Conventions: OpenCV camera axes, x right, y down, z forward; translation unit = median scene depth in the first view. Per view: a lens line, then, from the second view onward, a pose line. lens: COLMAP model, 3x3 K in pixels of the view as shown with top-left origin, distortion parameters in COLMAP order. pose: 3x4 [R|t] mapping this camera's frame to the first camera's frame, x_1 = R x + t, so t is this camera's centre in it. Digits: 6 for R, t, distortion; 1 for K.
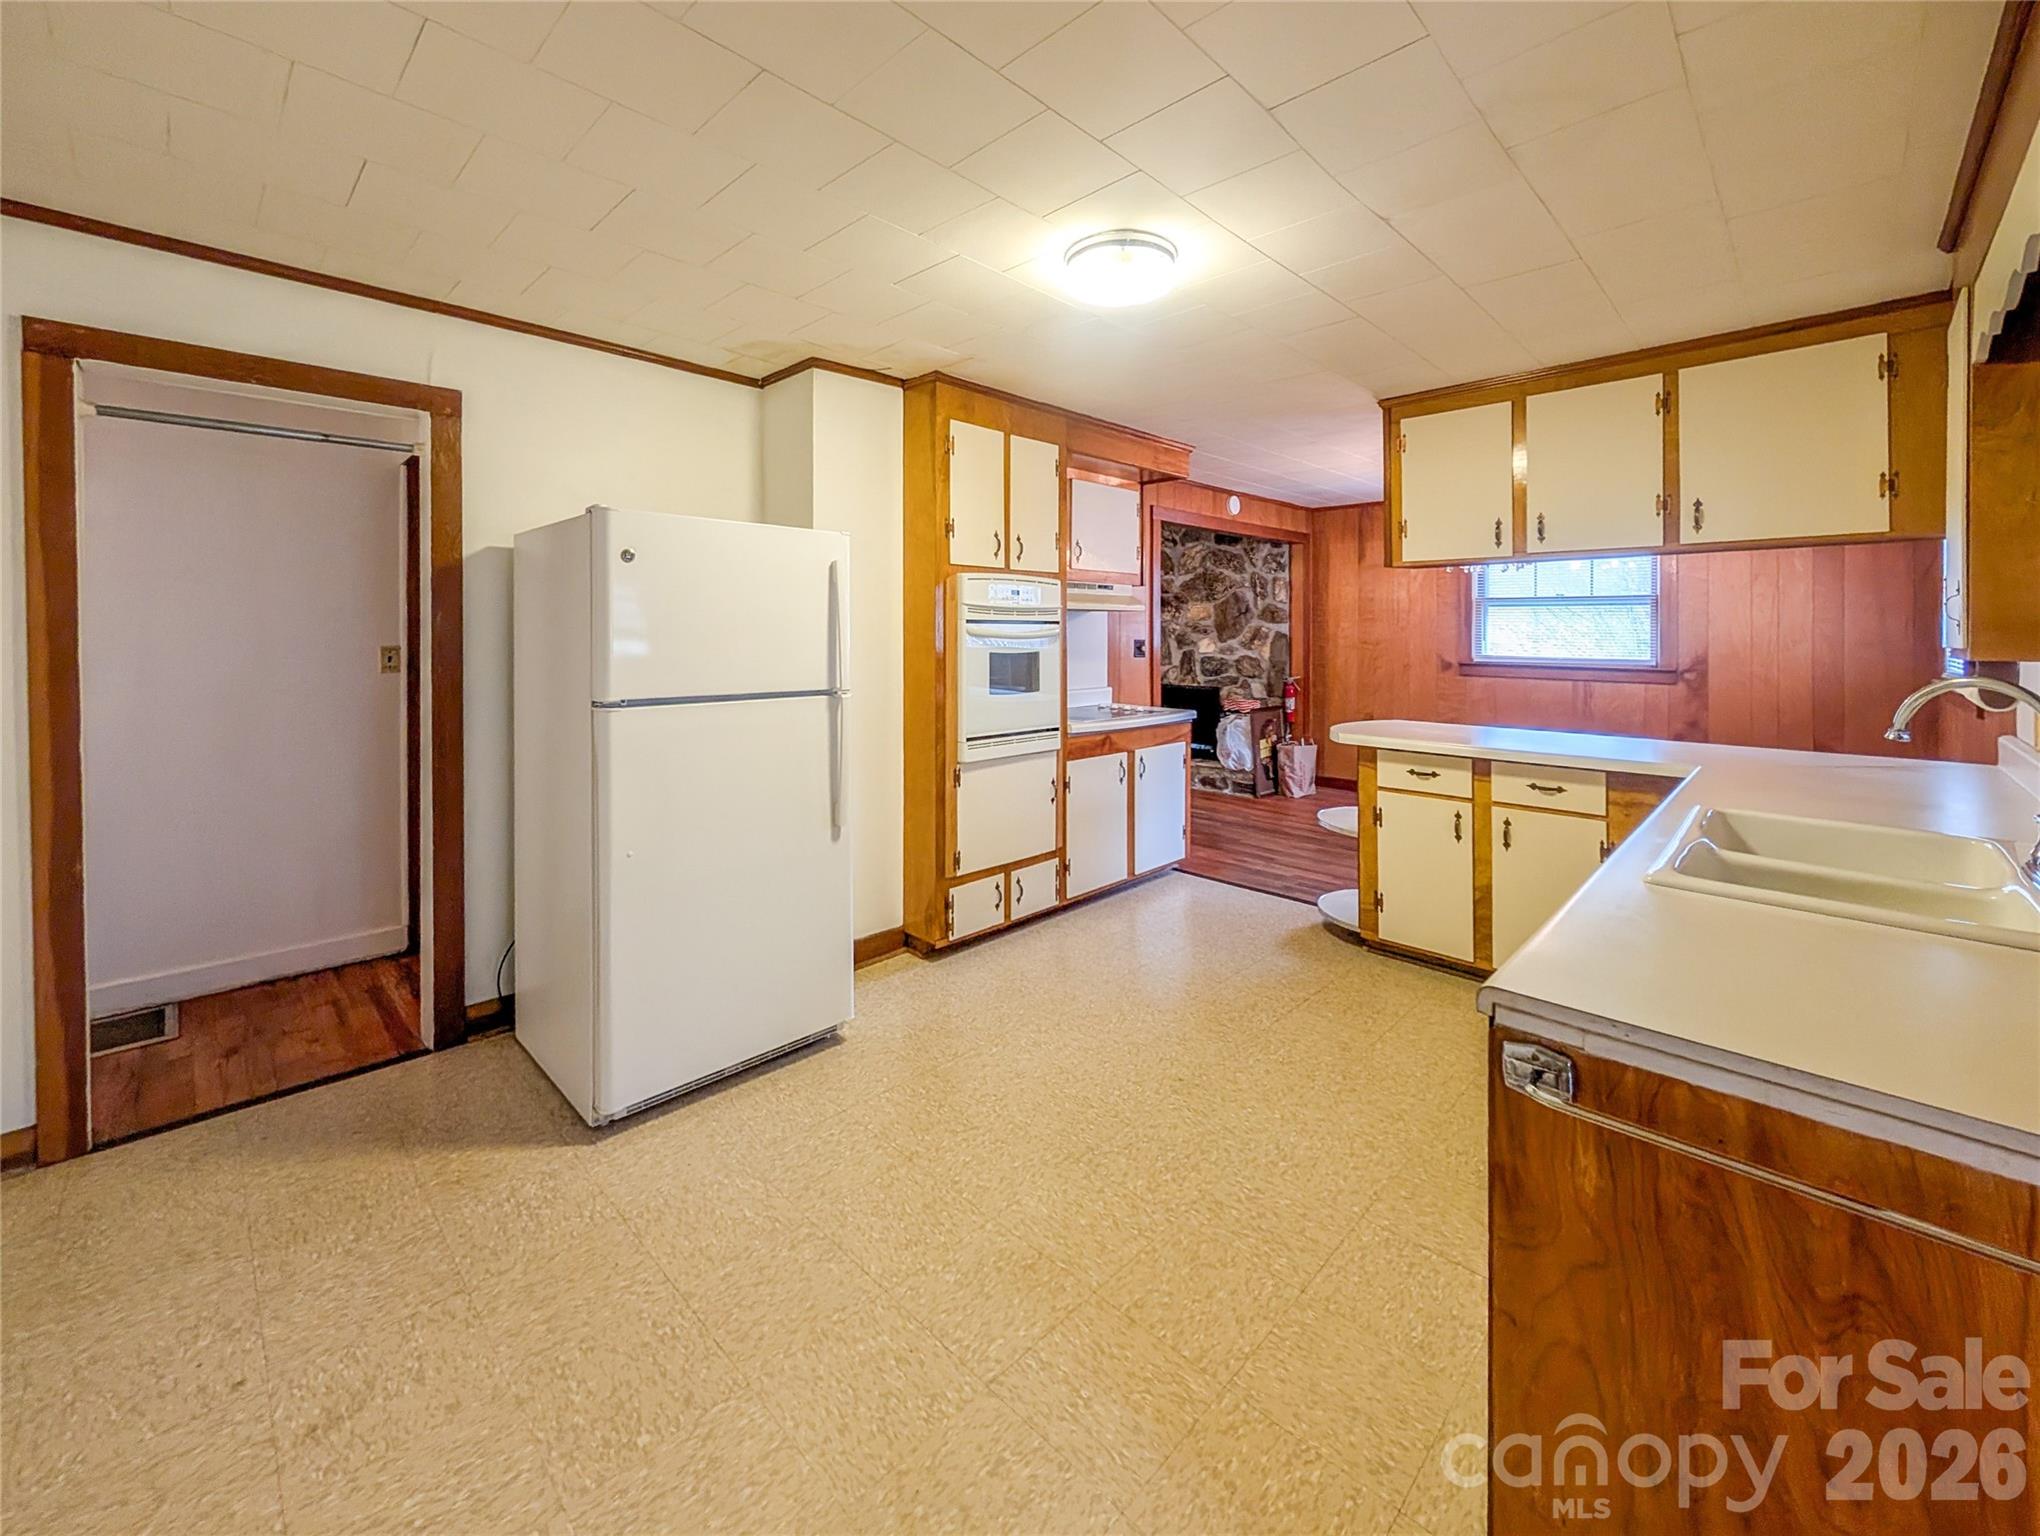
lens RADIAL K [[832.7, 0, 1015.7], [0, 832.7, 631.8], [0, 0, 1]] dist [0.000651, 0.000365]
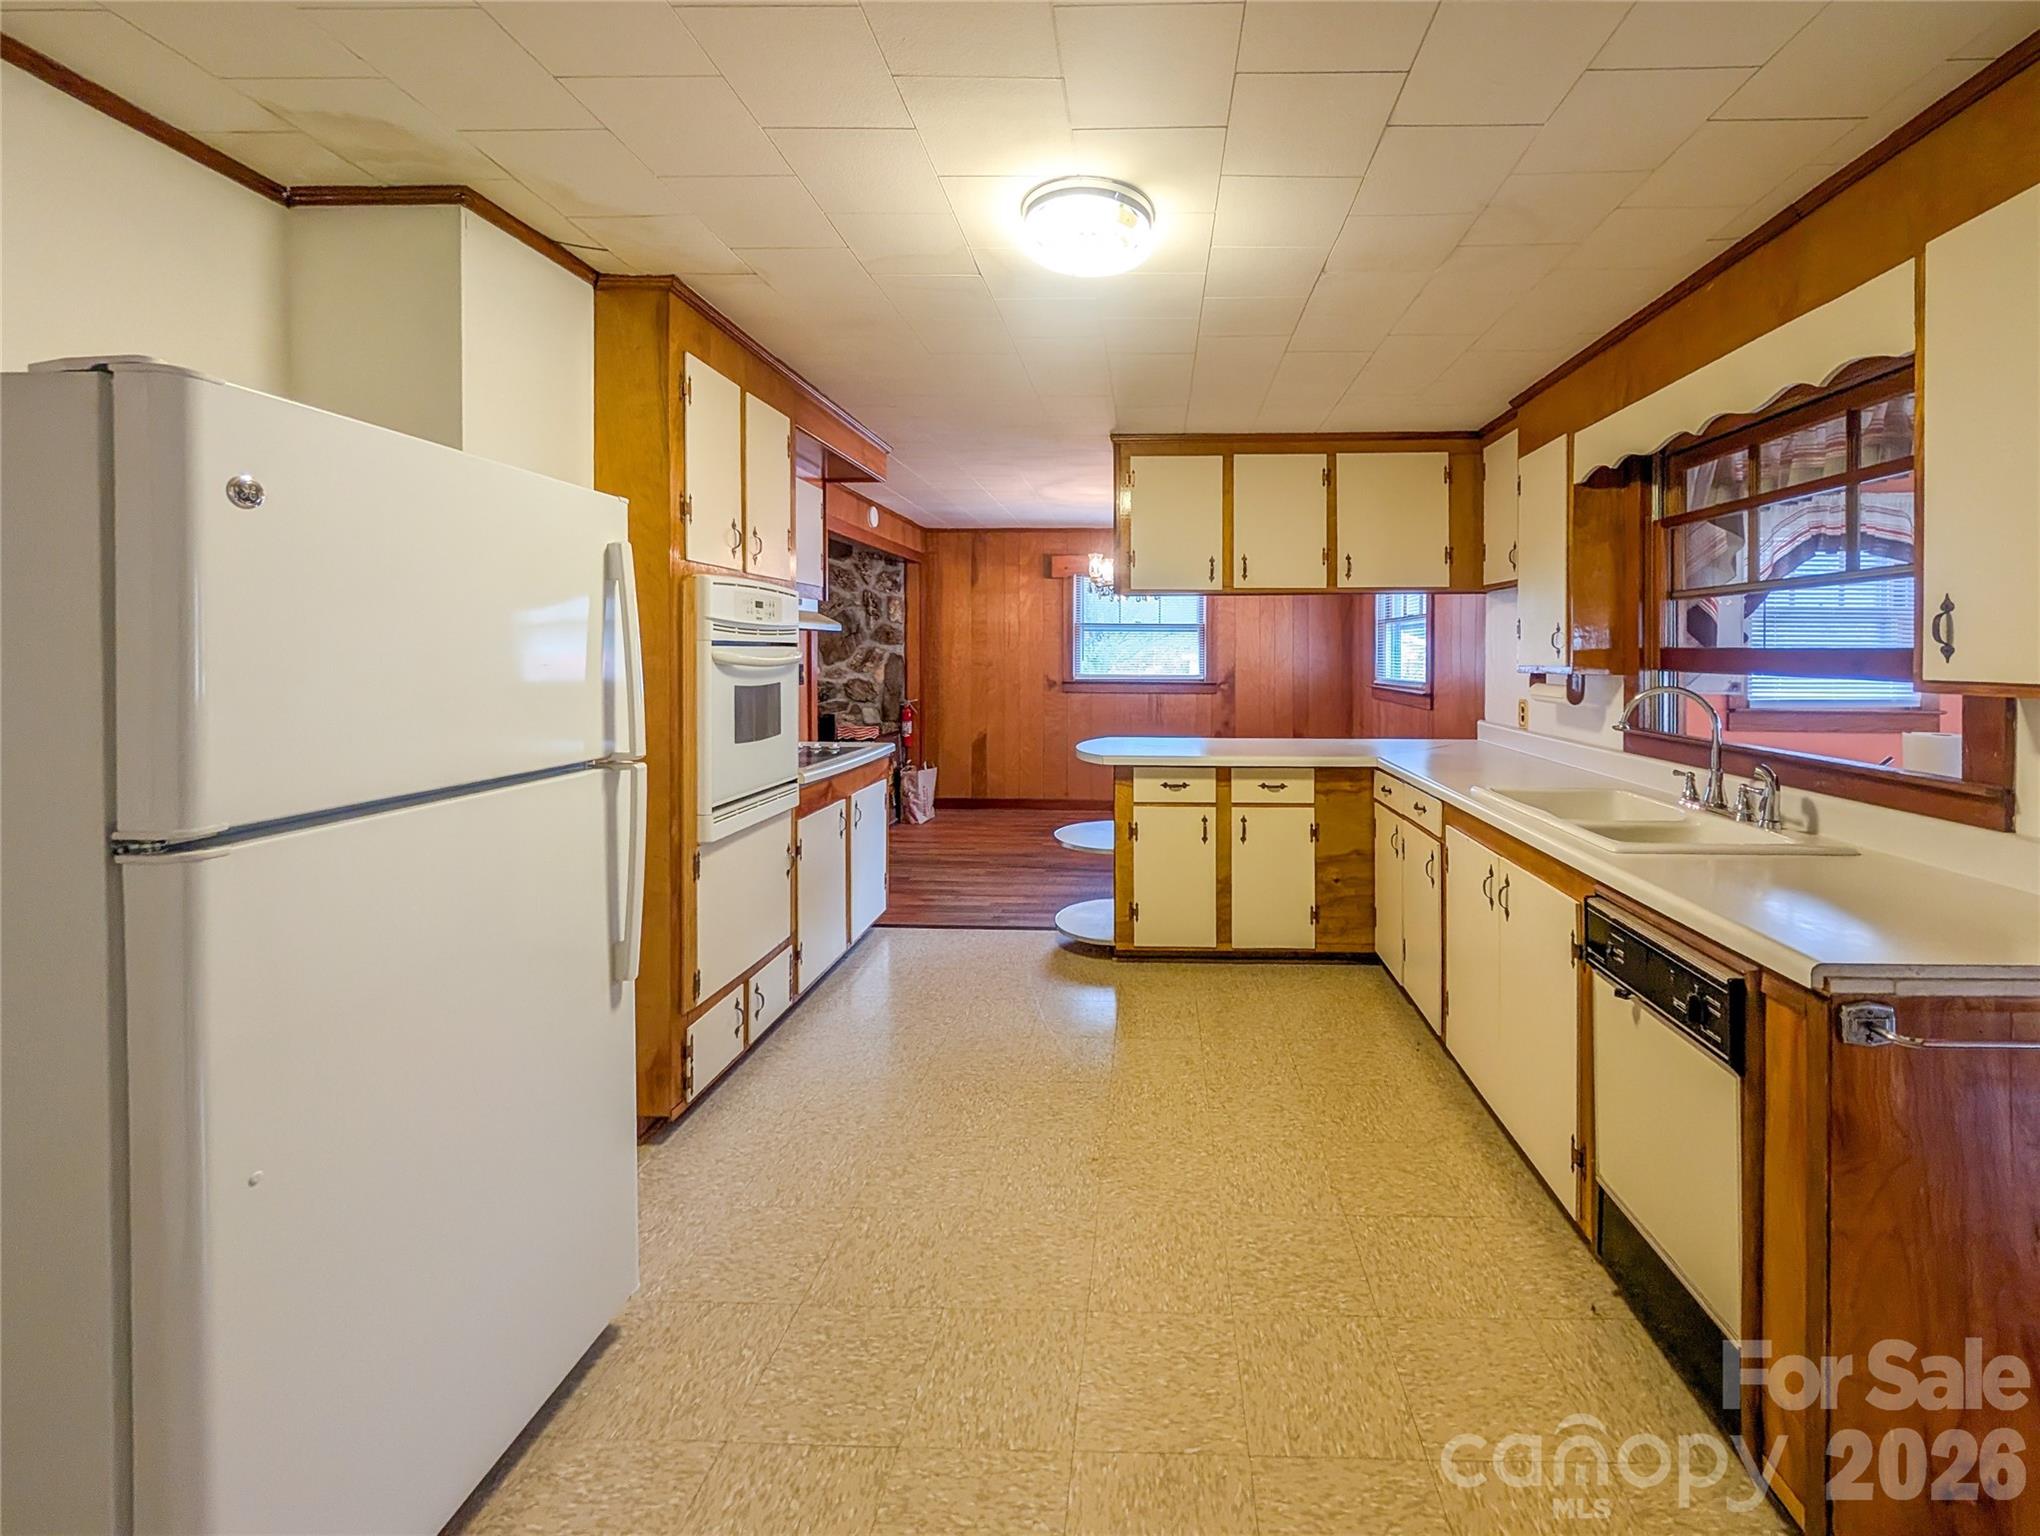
lens RADIAL K [[825.6, 0, 1138.2], [0, 825.6, 652.6], [0, 0, 1]] dist [-0.000012, 0.000132]
pose [[0.727141, -0.002058, 0.686485, -0.246014], [0.000807, 0.999997, 0.002143, -0.004981], [-0.686487, -0.001005, 0.727141, 0.213157]]
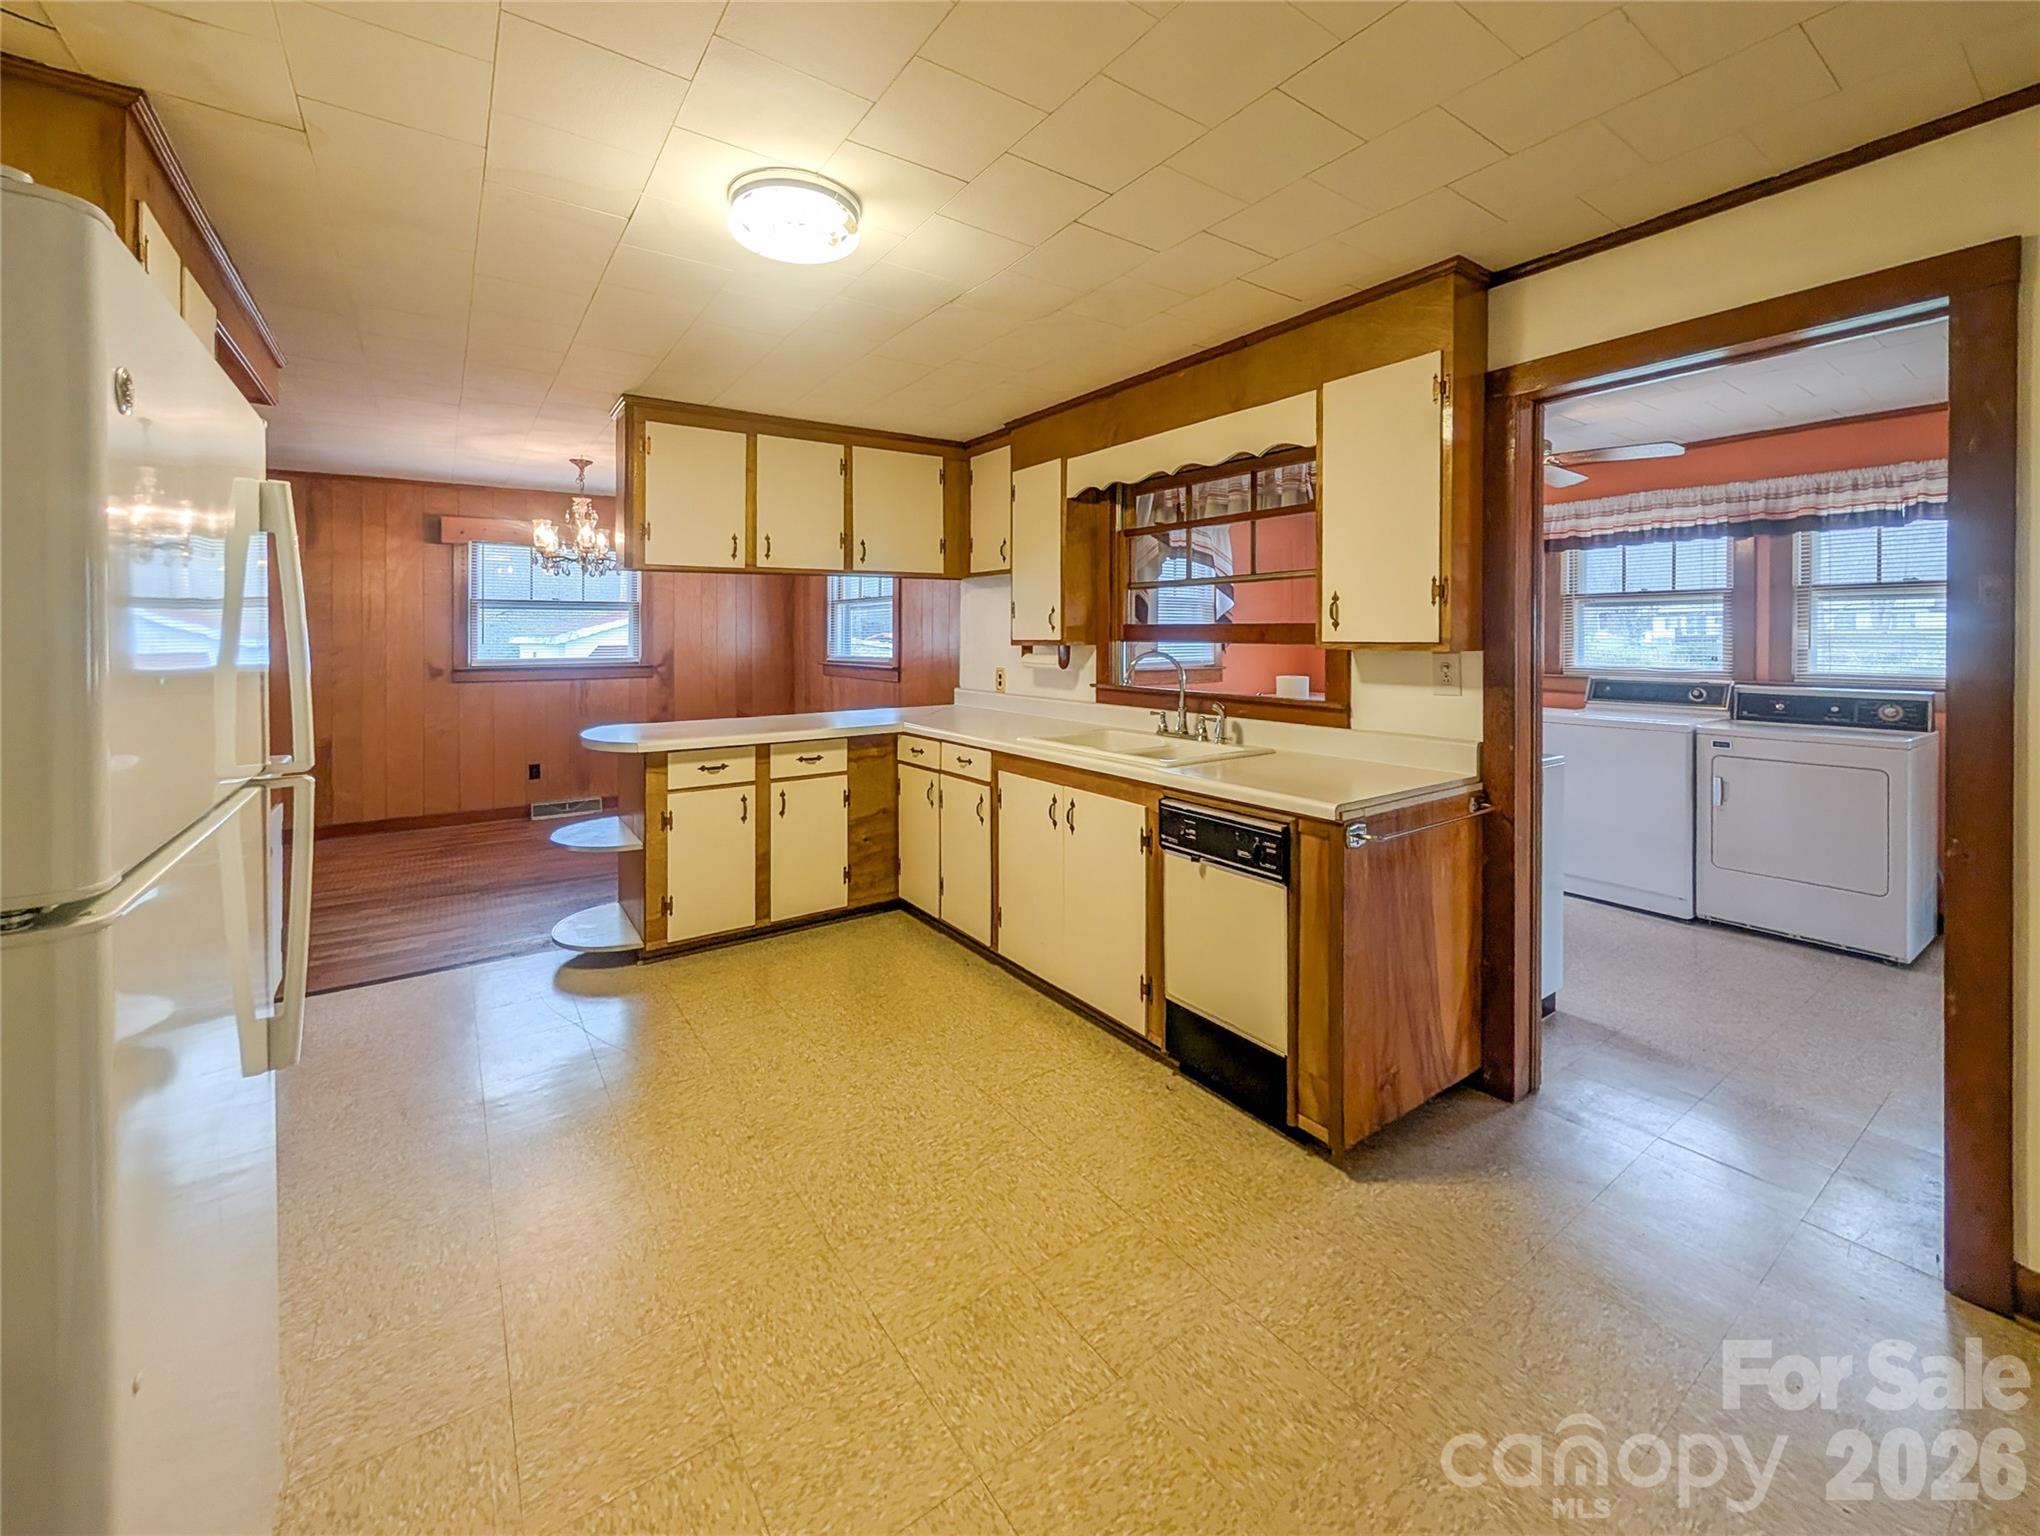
lens RADIAL K [[823.8, 0, 1021.1], [0, 823.8, 635.4], [0, 0, 1]] dist [0.000792, 0.000175]
pose [[0.182079, -0.008372, 0.983248, -0.402843], [0.007867, 0.999944, 0.007057, -0.002136], [-0.983252, 0.006450, 0.182135, 0.362592]]
